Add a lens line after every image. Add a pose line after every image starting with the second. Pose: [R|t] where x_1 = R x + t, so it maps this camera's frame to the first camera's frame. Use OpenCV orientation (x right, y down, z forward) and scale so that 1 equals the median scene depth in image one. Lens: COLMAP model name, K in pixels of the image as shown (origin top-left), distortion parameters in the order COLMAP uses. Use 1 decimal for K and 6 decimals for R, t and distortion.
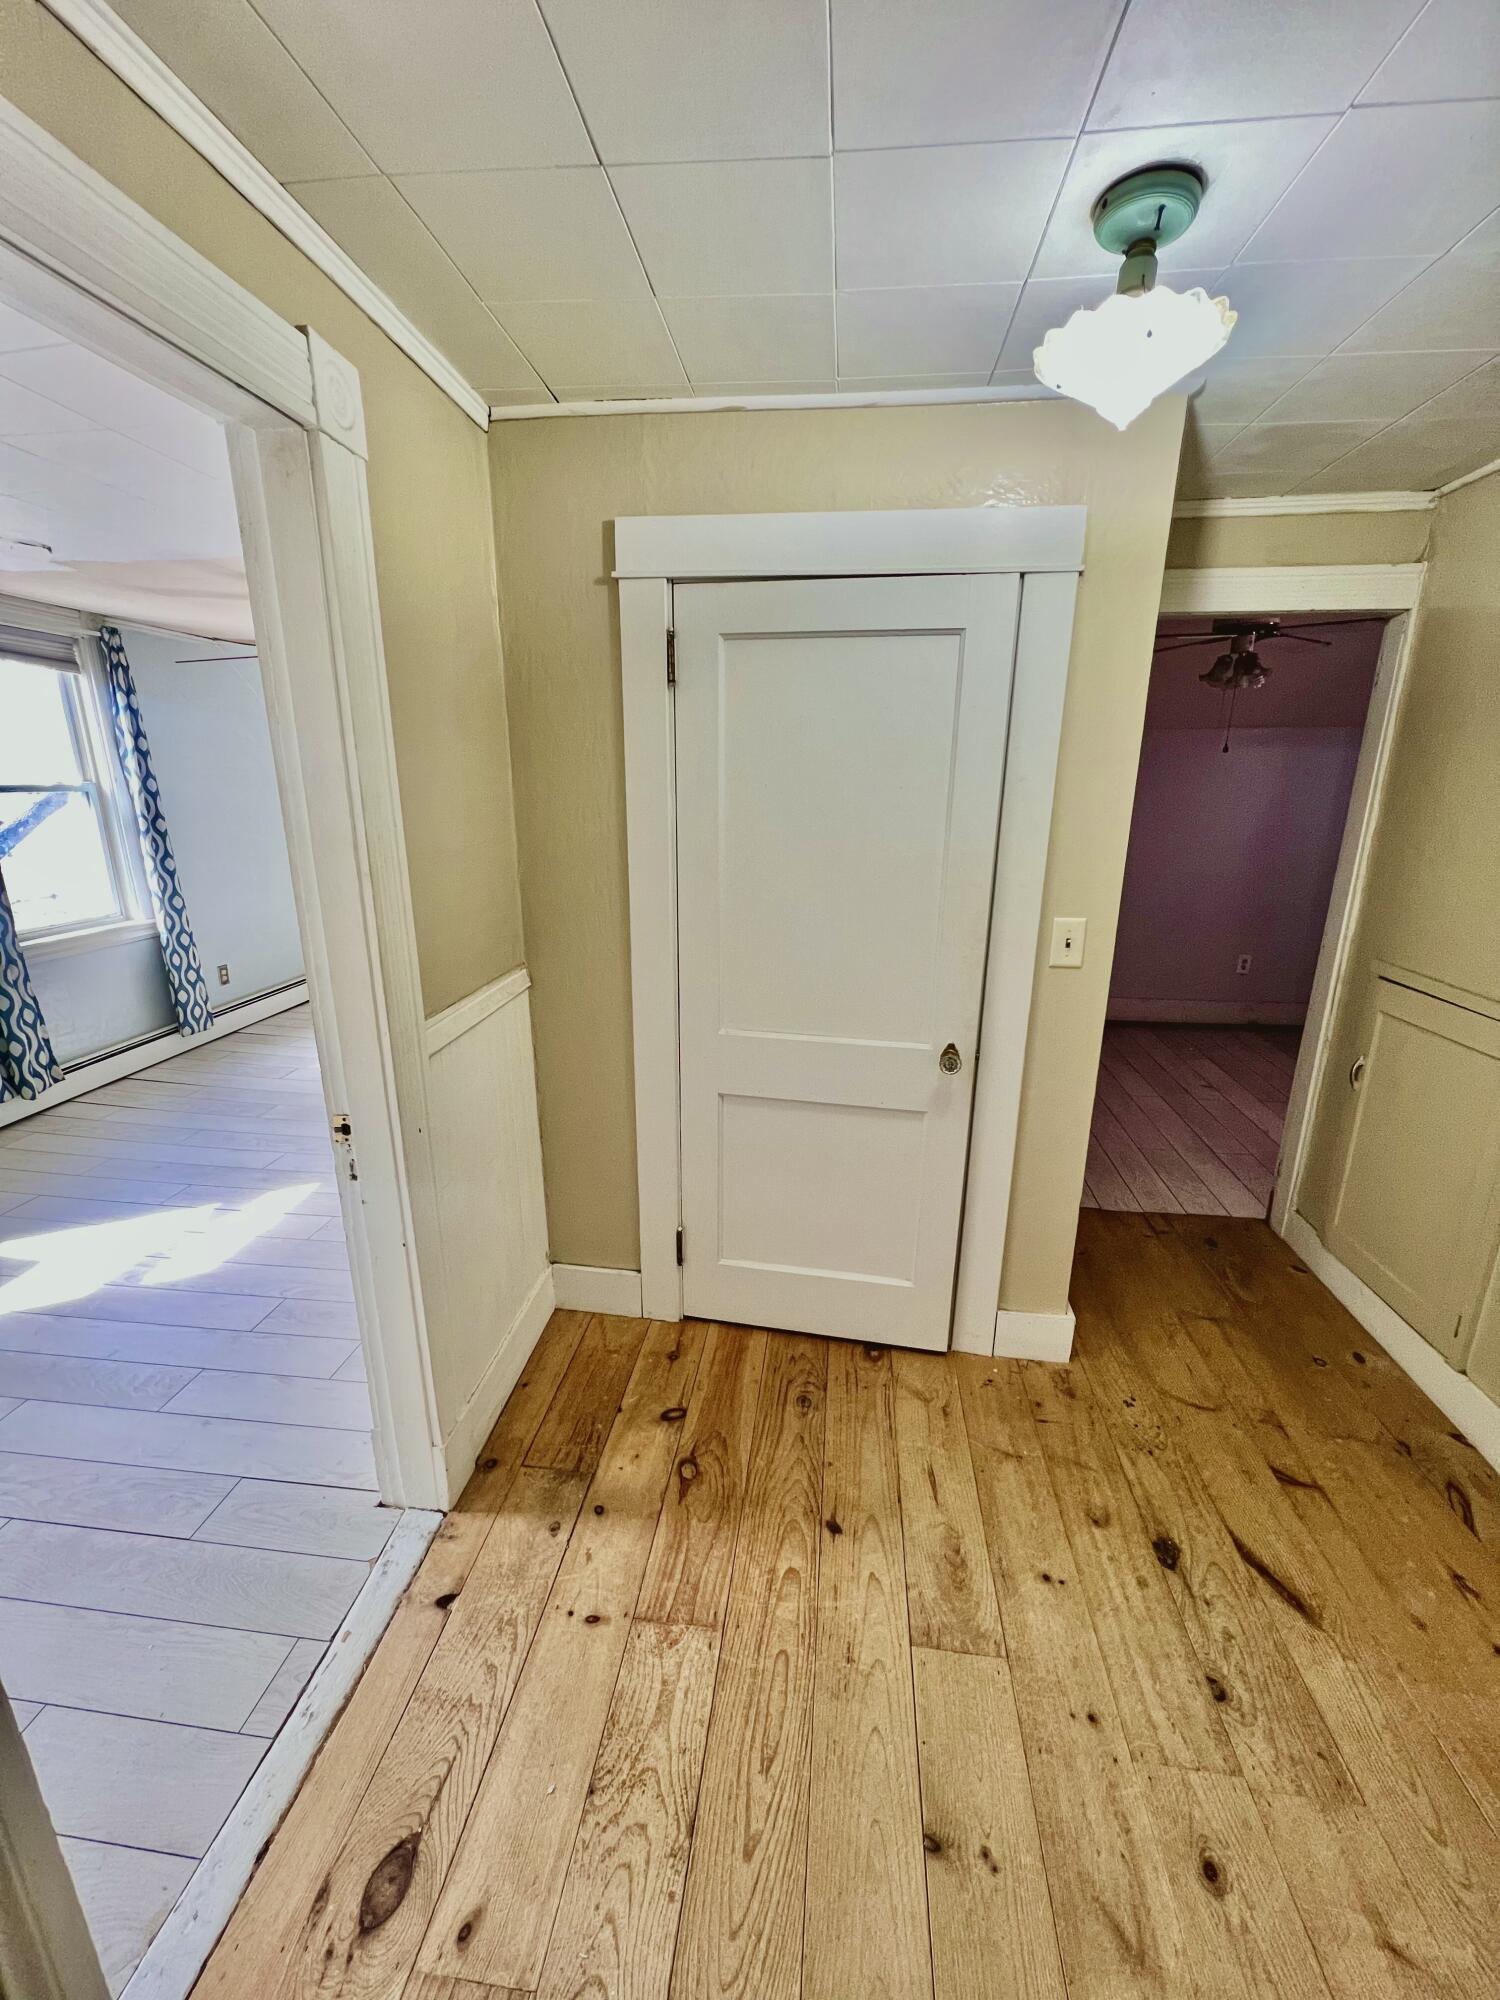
lens RADIAL K [[795.1, 0, 748.4], [0, 795.1, 1000.8], [0, 0, 1]] dist [-0.001461, 0.000088]
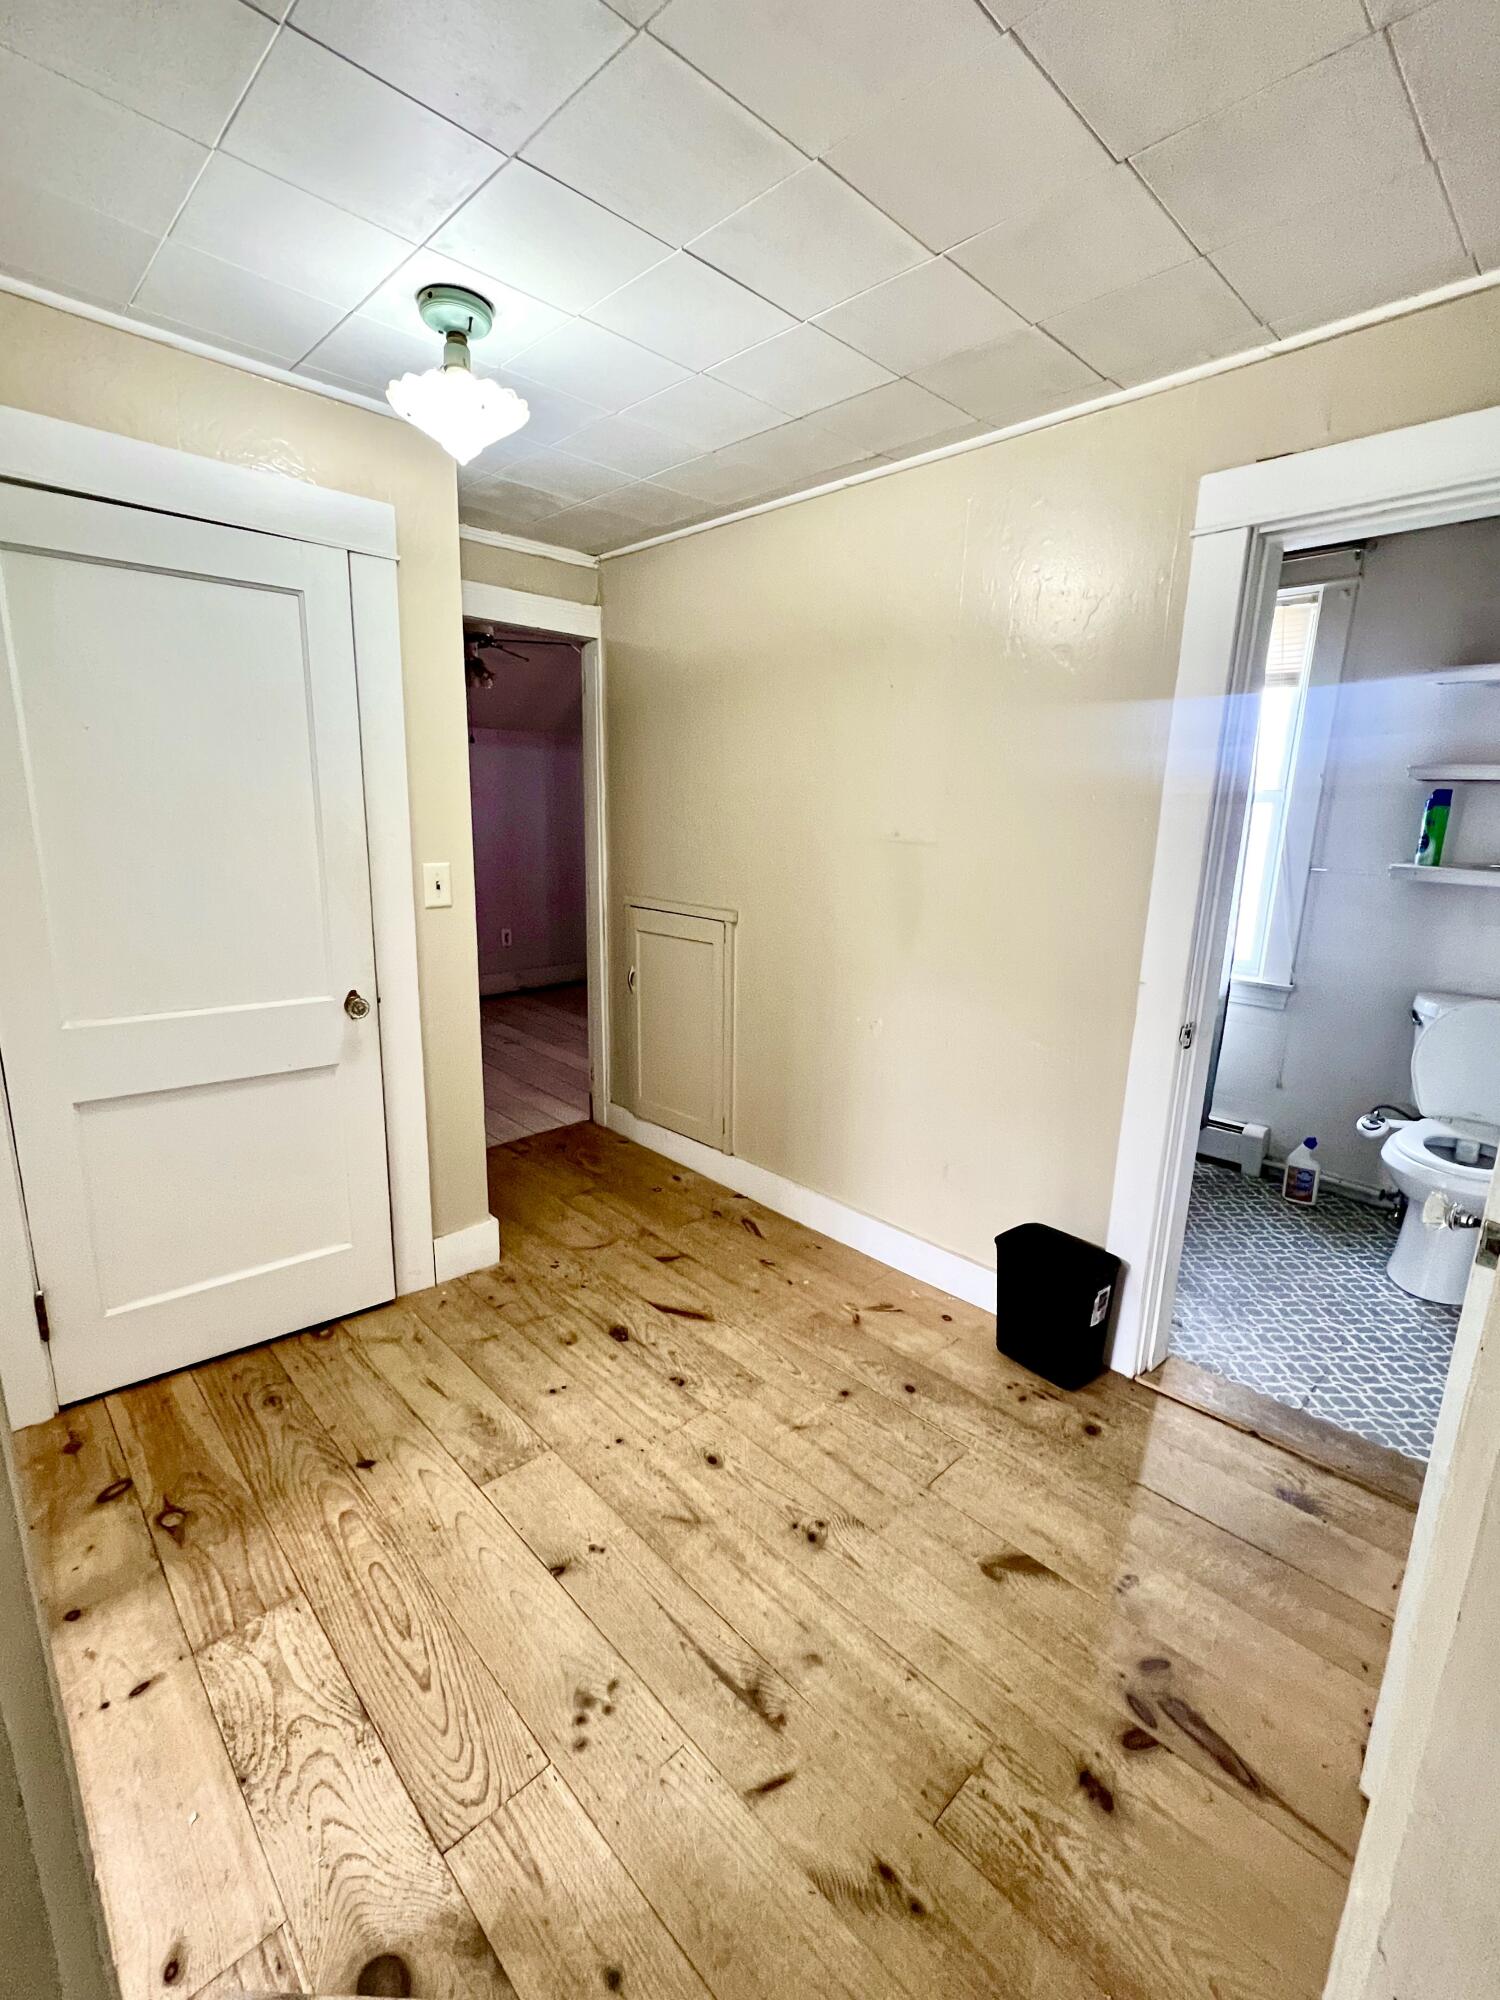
lens RADIAL K [[883.9, 0, 749.9], [0, 883.9, 1003.5], [0, 0, 1]] dist [-0.002017, 0.001052]
pose [[0.629380, -0.161749, 0.760078, -0.337814], [0.189499, 0.980517, 0.051746, 0.124251], [-0.753639, 0.111466, 0.647768, -0.153209]]
